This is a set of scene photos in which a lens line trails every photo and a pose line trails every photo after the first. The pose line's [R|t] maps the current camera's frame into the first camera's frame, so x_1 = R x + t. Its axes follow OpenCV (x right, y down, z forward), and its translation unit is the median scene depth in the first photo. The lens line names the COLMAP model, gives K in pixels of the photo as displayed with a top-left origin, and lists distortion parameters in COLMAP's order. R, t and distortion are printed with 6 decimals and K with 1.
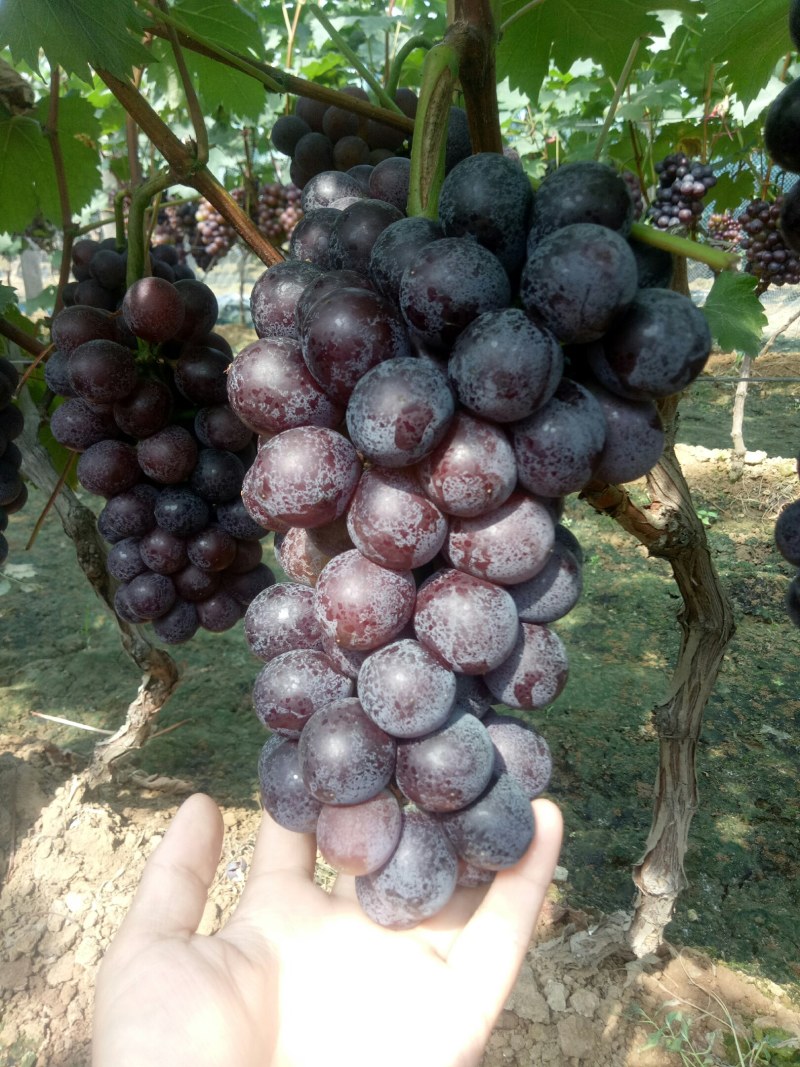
lens RADIAL K [[818.1, 0, 399.9], [0, 818.1, 533.4], [0, 0, 1]] dist [0.002216, -0.004196]
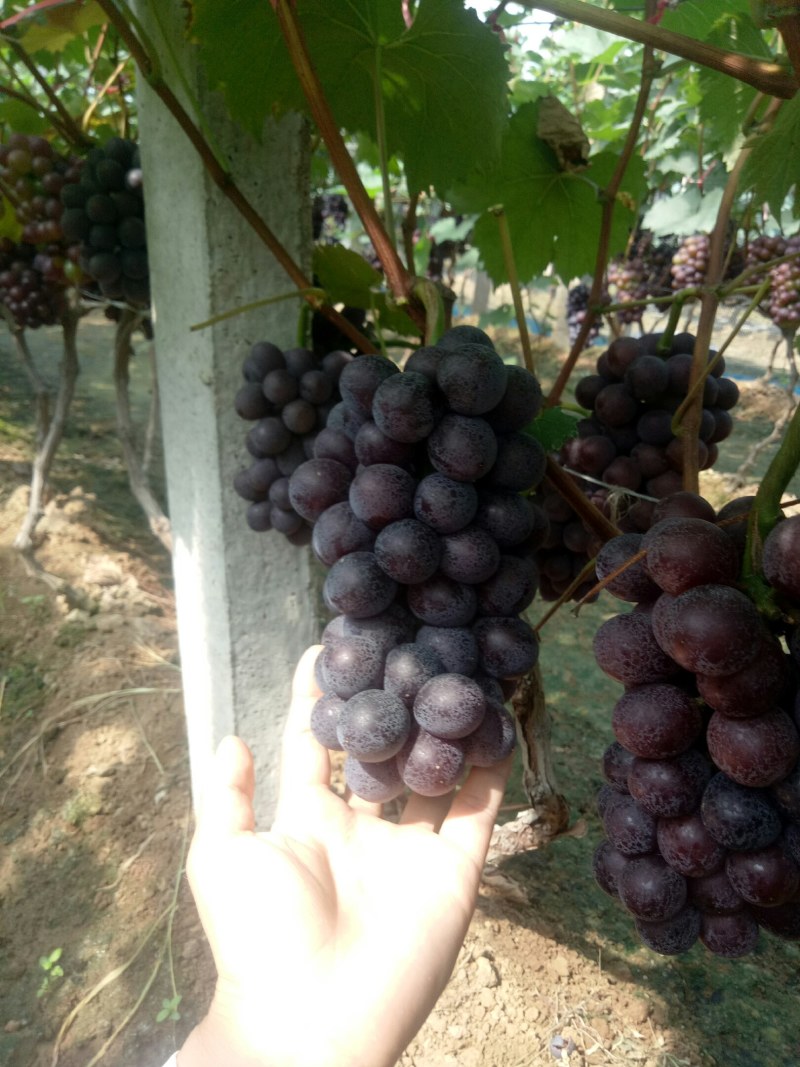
lens RADIAL K [[818.1, 0, 400.0], [0, 818.1, 533.6], [0, 0, 1]] dist [0.002216, -0.004196]
pose [[0.872103, 0.264059, -0.411957, -0.119239], [-0.271765, 0.961491, 0.040982, -0.085566], [0.406914, 0.076215, 0.910281, 0.093964]]
